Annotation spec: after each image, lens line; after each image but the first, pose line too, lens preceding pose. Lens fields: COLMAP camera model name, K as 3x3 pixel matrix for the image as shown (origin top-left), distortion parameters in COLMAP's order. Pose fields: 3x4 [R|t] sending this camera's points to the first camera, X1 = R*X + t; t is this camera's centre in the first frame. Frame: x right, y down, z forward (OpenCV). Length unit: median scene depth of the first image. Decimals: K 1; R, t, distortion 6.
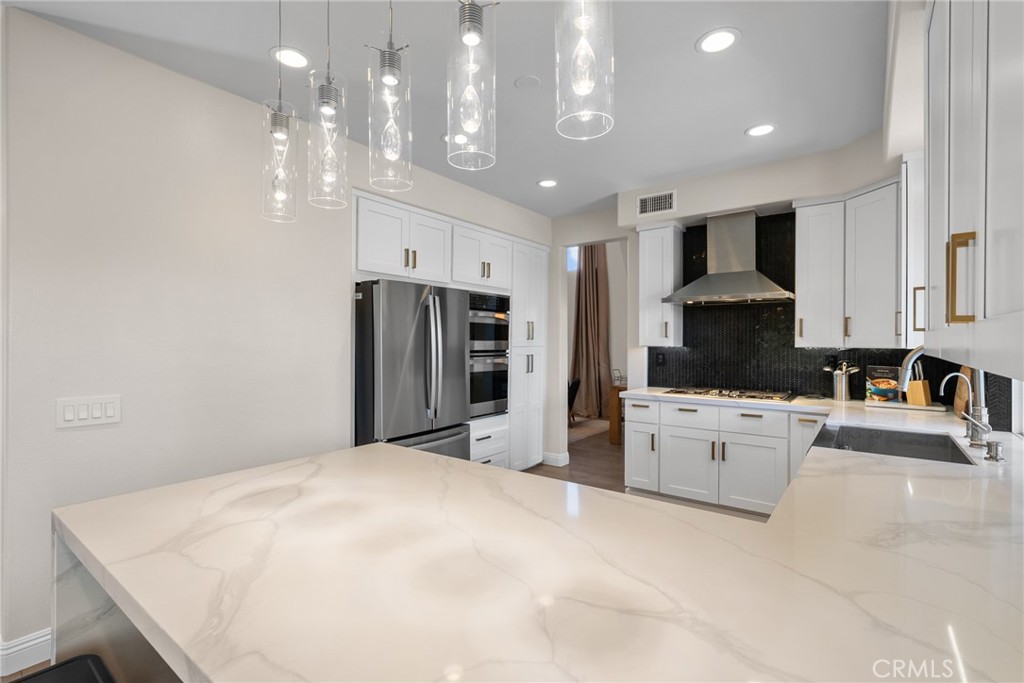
lens RADIAL K [[471.5, 0, 506.9], [0, 471.5, 337.3], [0, 0, 1]] dist [0.001046, -0.000005]
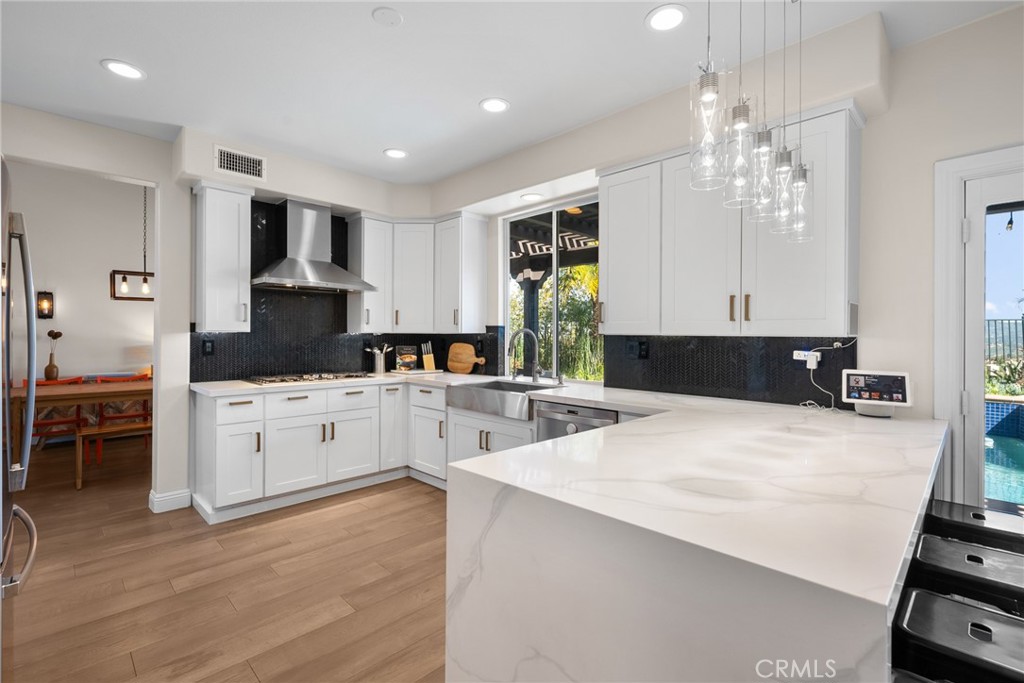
lens RADIAL K [[466.6, 0, 516.0], [0, 466.6, 331.8], [0, 0, 1]] dist [-0.000925, 0.000427]
pose [[0.117649, 0.004586, 0.993045, -0.520515], [-0.013911, 0.999899, -0.002970, 0.016761], [-0.992958, -0.013465, 0.117701, 0.459949]]
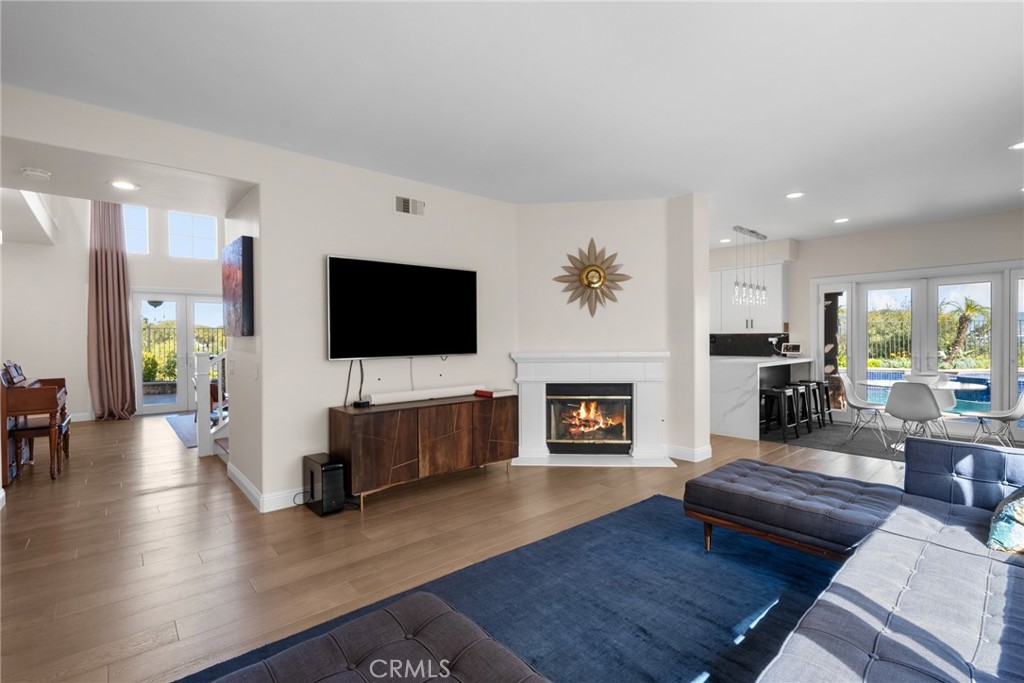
lens RADIAL K [[471.5, 0, 506.9], [0, 471.5, 337.3], [0, 0, 1]] dist [0.001046, -0.000005]
pose [[0.188607, -0.004678, 0.982042, -2.050643], [-0.001886, 0.999985, 0.005126, 0.025679], [-0.982051, -0.002819, 0.188595, 0.874509]]
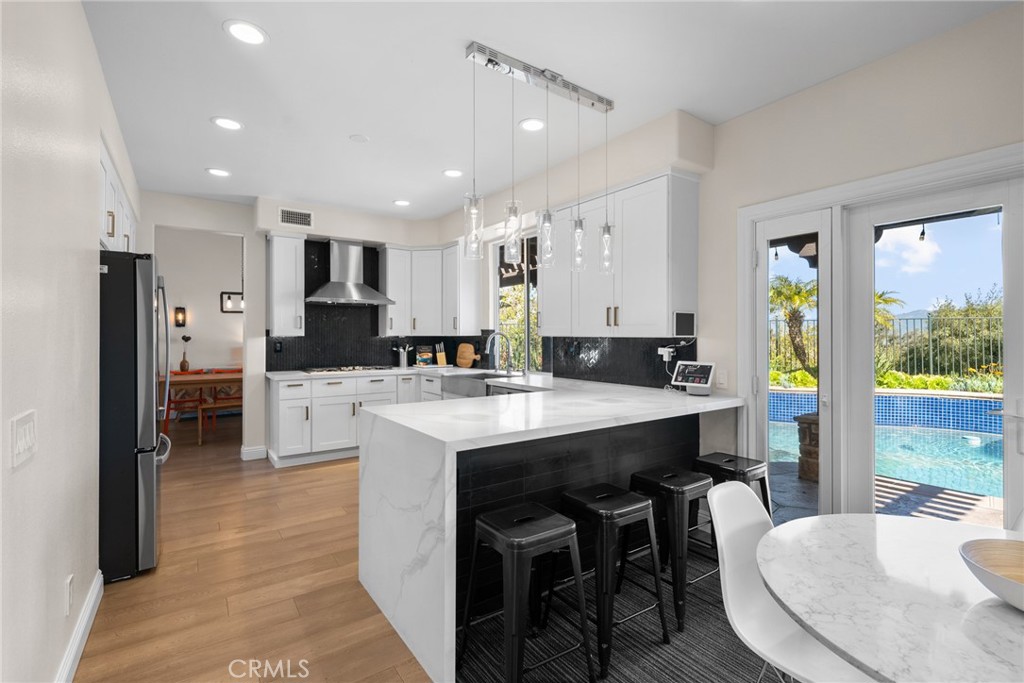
lens RADIAL K [[466.6, 0, 516.0], [0, 466.6, 331.8], [0, 0, 1]] dist [-0.000925, 0.000427]
pose [[0.286095, 0.005441, 0.958186, -0.756837], [-0.006701, 0.999971, -0.003678, 0.010450], [-0.958178, -0.005368, 0.286123, 0.132759]]
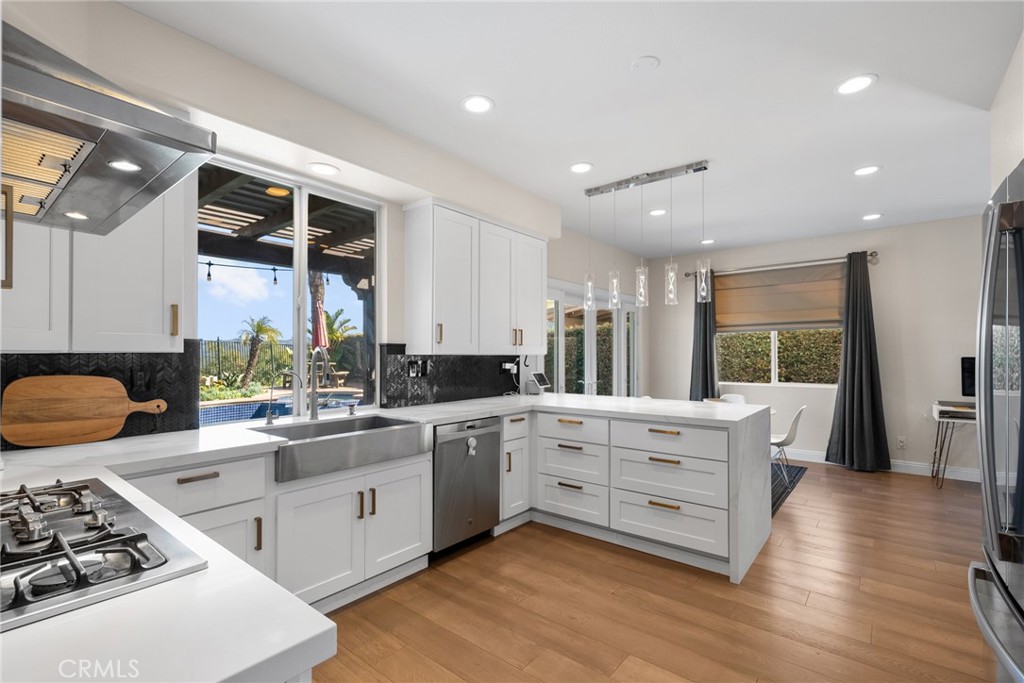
lens RADIAL K [[471.8, 0, 504.4], [0, 471.8, 338.4], [0, 0, 1]] dist [0.000832, 0.000172]
pose [[-0.999553, -0.002236, 0.029823, 0.189049], [-0.003457, 0.999155, -0.040946, 0.022968], [-0.029706, -0.041031, -0.998716, 1.316650]]
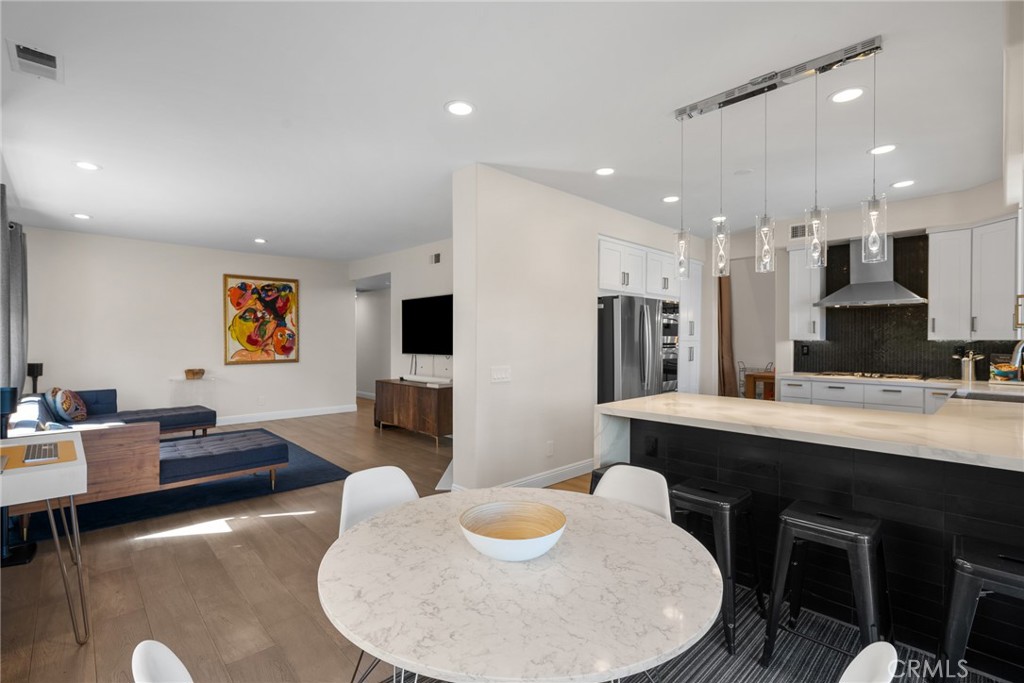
lens RADIAL K [[471.8, 0, 504.4], [0, 471.8, 338.4], [0, 0, 1]] dist [0.000832, 0.000172]
pose [[0.987634, -0.002750, -0.156753, -0.341394], [0.003997, 0.999963, 0.007644, 0.001836], [0.156726, -0.008176, 0.987608, -0.473808]]
